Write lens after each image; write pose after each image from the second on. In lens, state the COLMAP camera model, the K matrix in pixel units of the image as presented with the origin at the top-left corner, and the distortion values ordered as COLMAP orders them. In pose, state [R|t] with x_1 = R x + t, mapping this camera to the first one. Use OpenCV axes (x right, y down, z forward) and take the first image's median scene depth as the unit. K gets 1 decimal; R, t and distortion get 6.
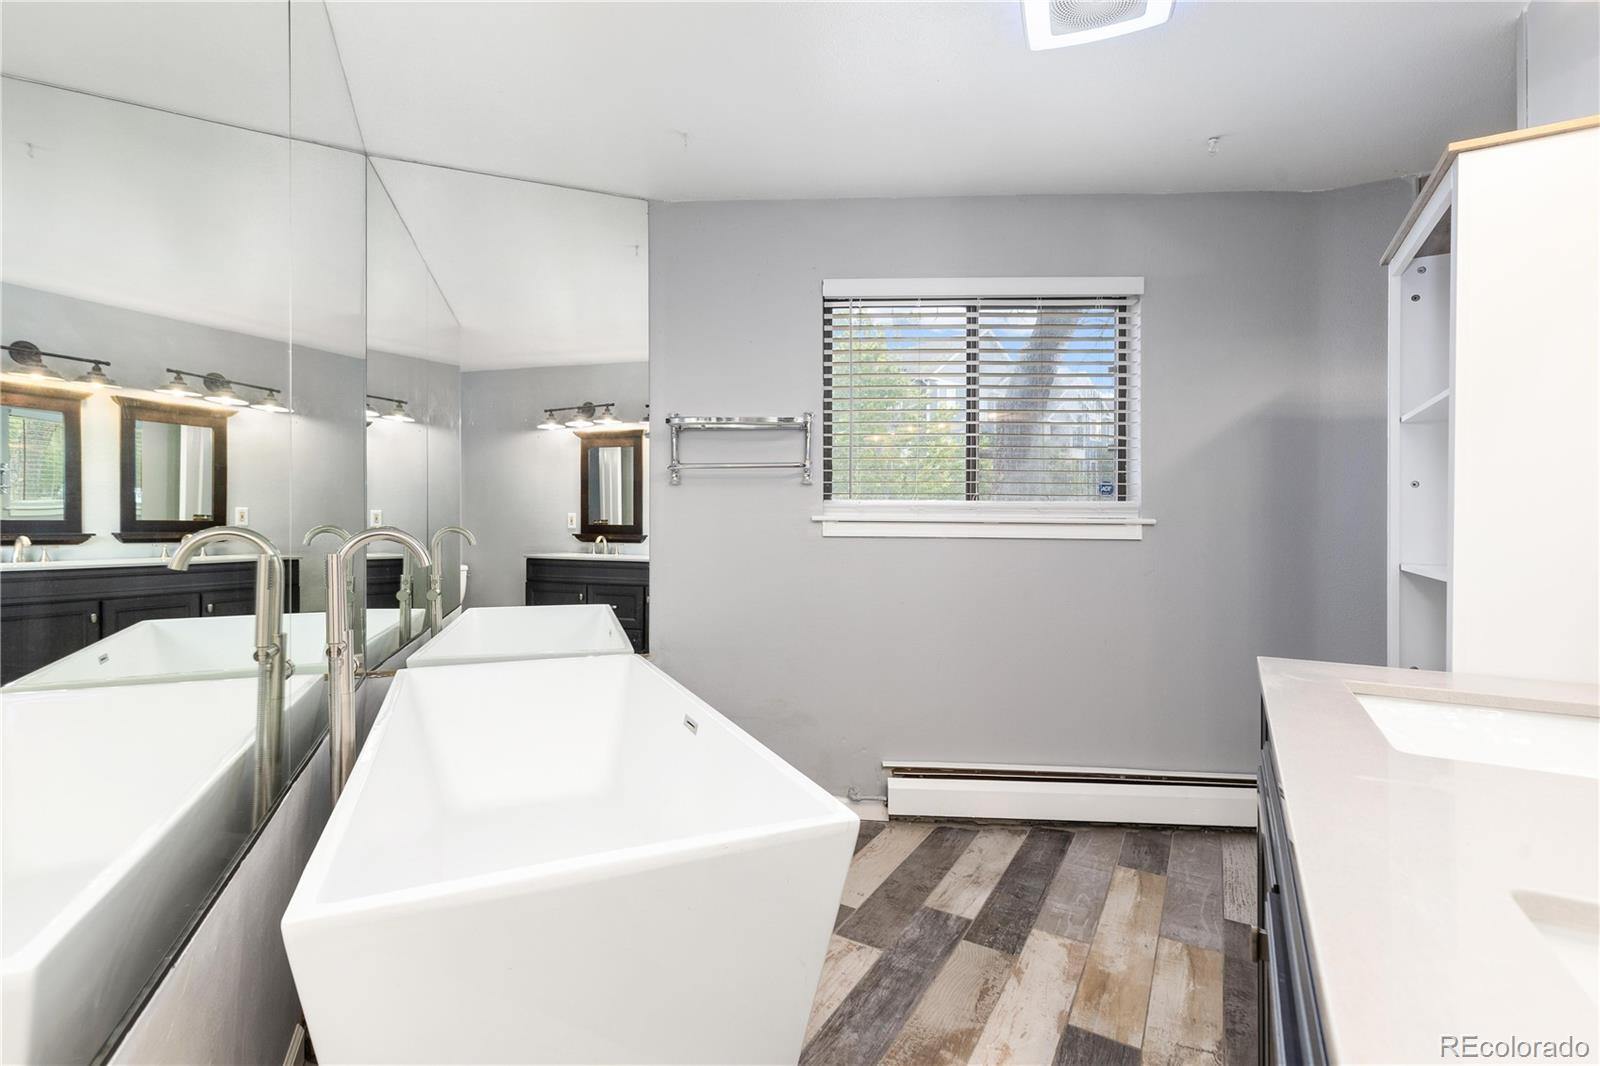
lens RADIAL K [[723.1, 0, 796.9], [0, 723.1, 519.5], [0, 0, 1]] dist [0.001350, -0.000667]
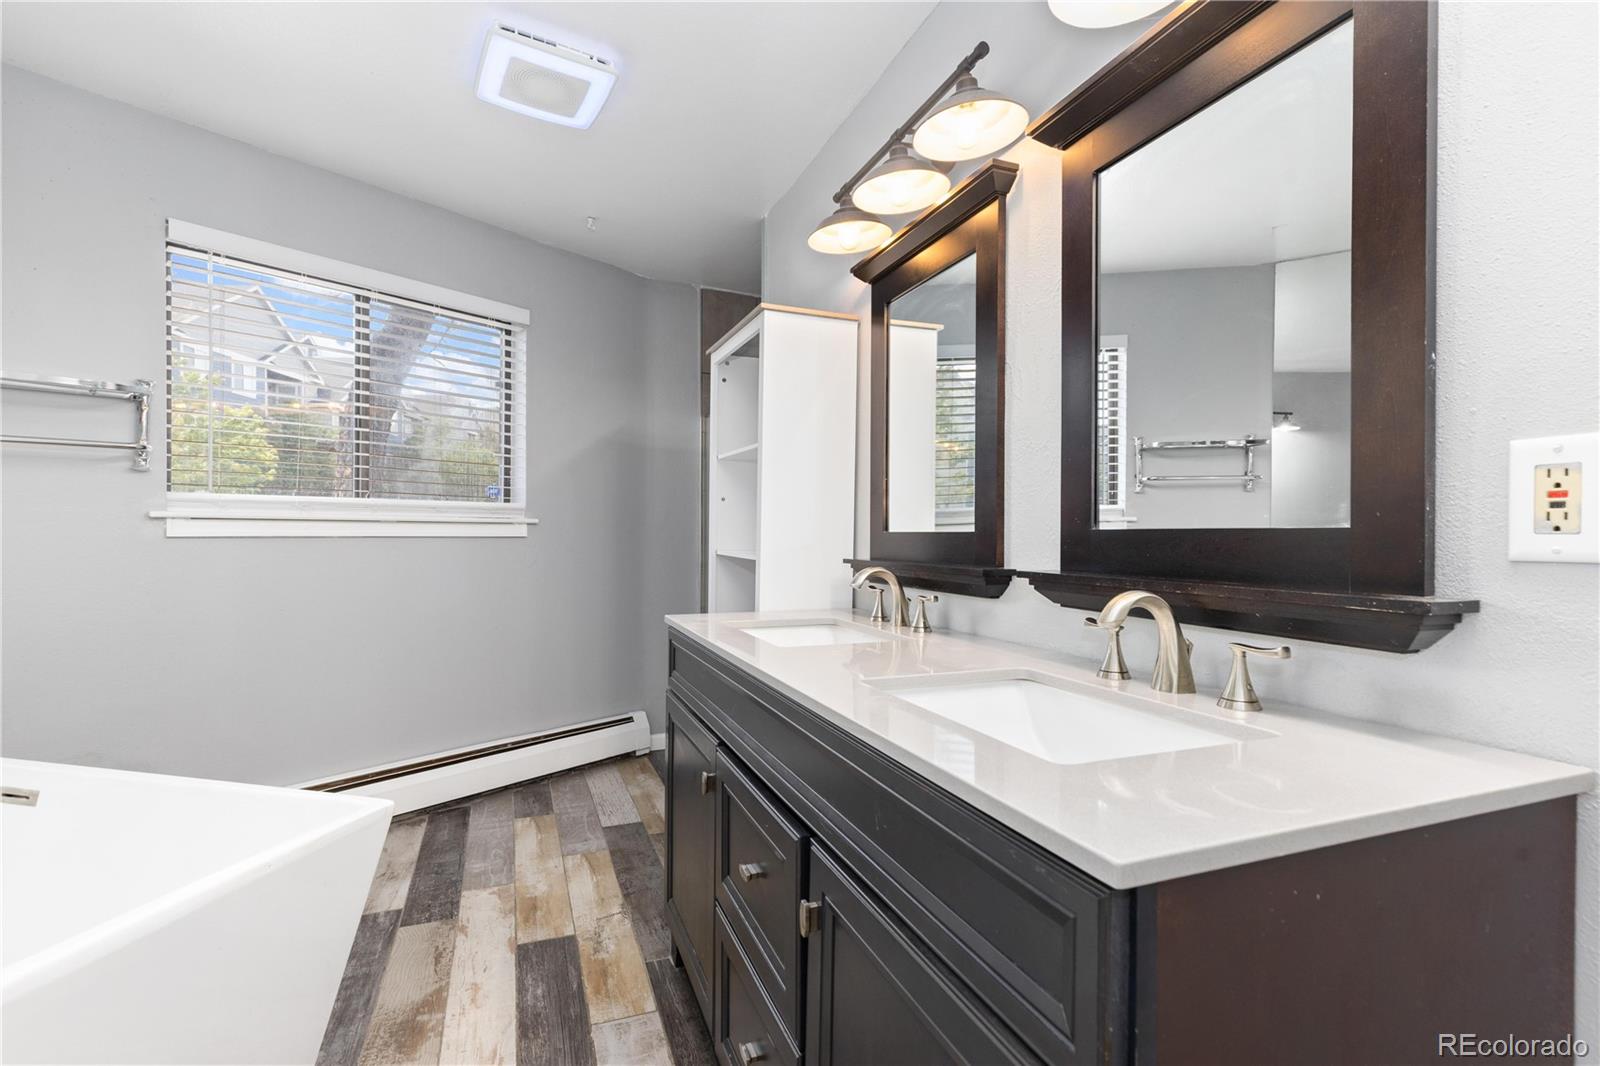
lens RADIAL K [[723.1, 0, 796.9], [0, 723.1, 519.5], [0, 0, 1]] dist [0.001350, -0.000667]
pose [[0.607858, 0.008315, 0.794002, -0.219142], [-0.009886, 0.999947, -0.002903, -0.000696], [-0.793984, -0.006085, 0.607908, -0.060265]]
